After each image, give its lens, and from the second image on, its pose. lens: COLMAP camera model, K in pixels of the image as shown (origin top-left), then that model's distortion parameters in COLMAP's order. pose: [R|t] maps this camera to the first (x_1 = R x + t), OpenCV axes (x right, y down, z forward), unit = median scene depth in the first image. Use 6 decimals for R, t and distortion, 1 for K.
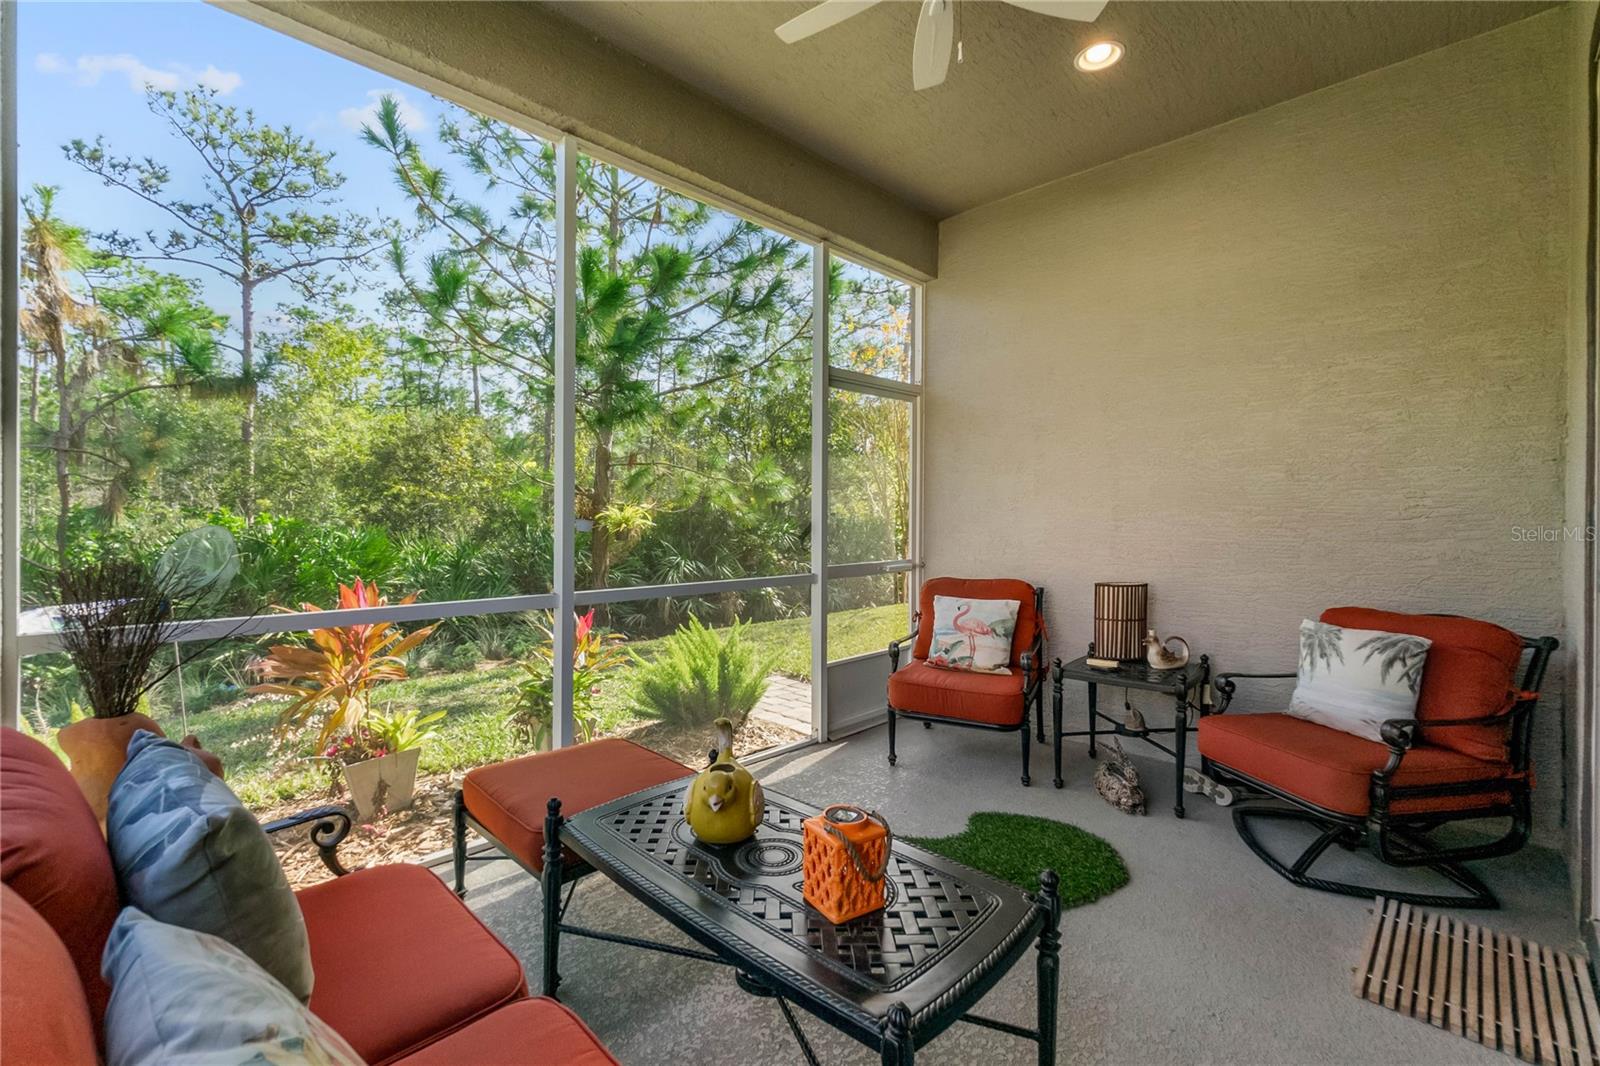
lens RADIAL K [[694.1, 0, 793.9], [0, 694.1, 525.1], [0, 0, 1]] dist [-0.005305, -0.000185]
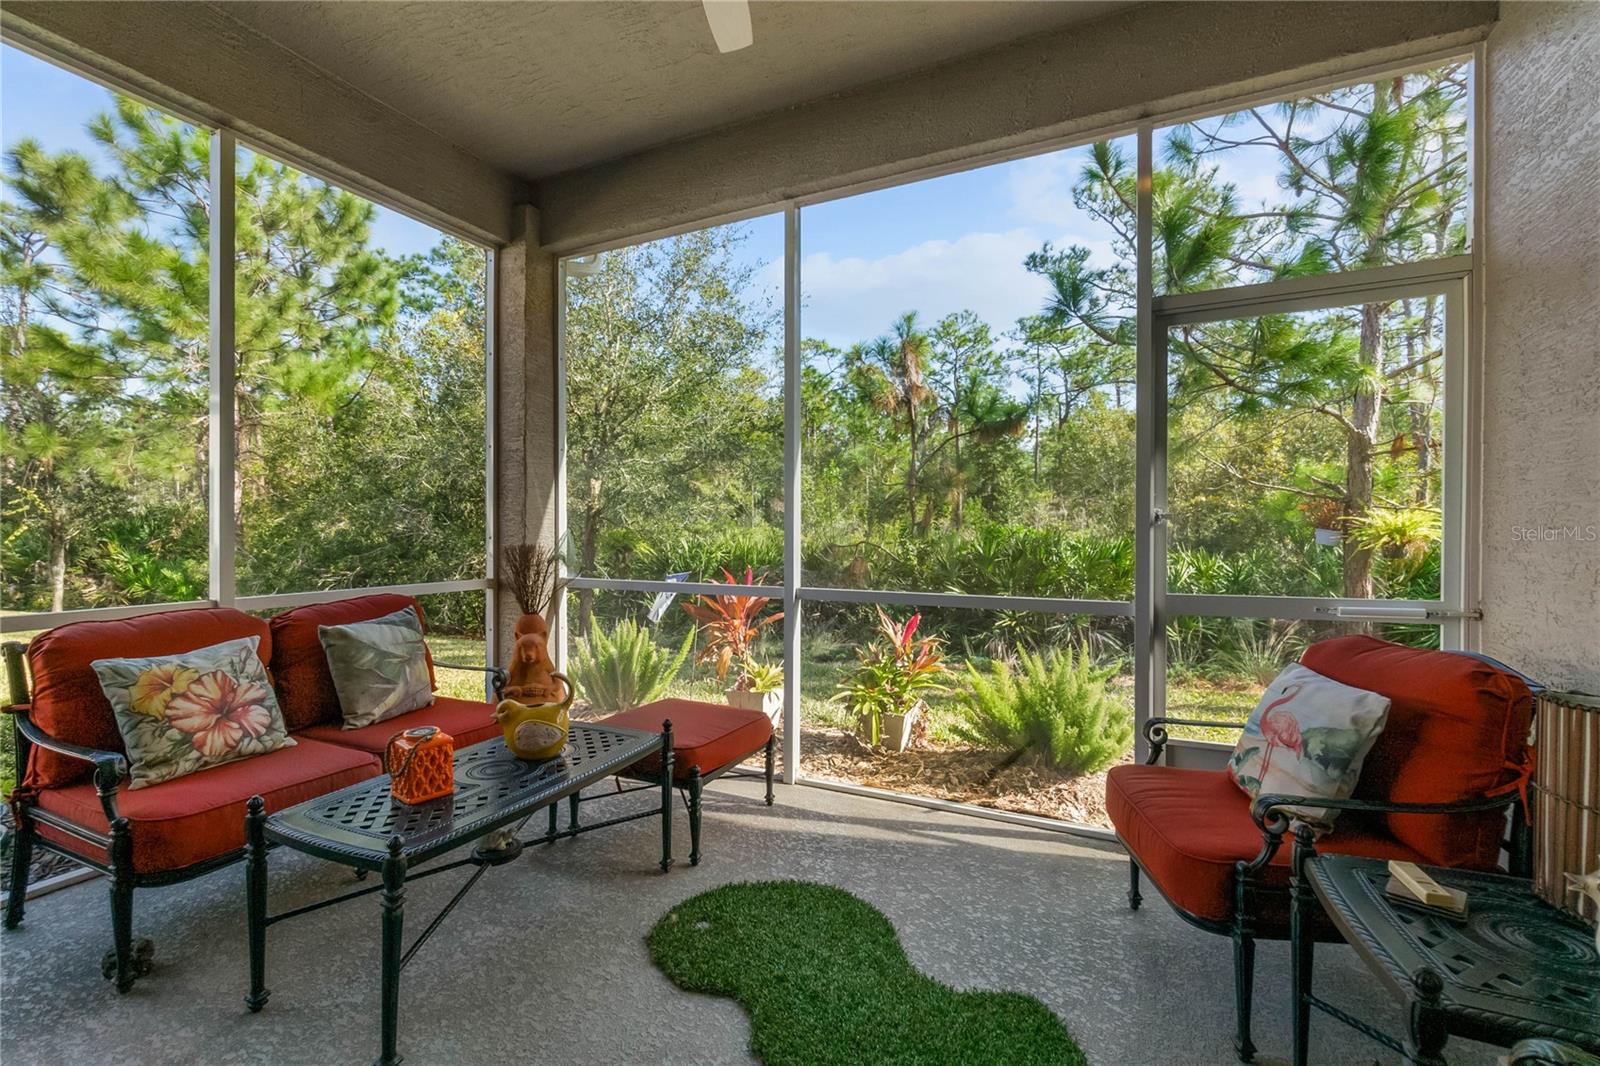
lens RADIAL K [[694.1, 0, 793.7], [0, 694.1, 531.8], [0, 0, 1]] dist [-0.005305, -0.000185]
pose [[0.337327, 0.006385, -0.941366, 0.258793], [-0.012934, 0.999914, 0.002147, 0.002445], [0.941299, 0.011452, 0.337381, 0.203943]]
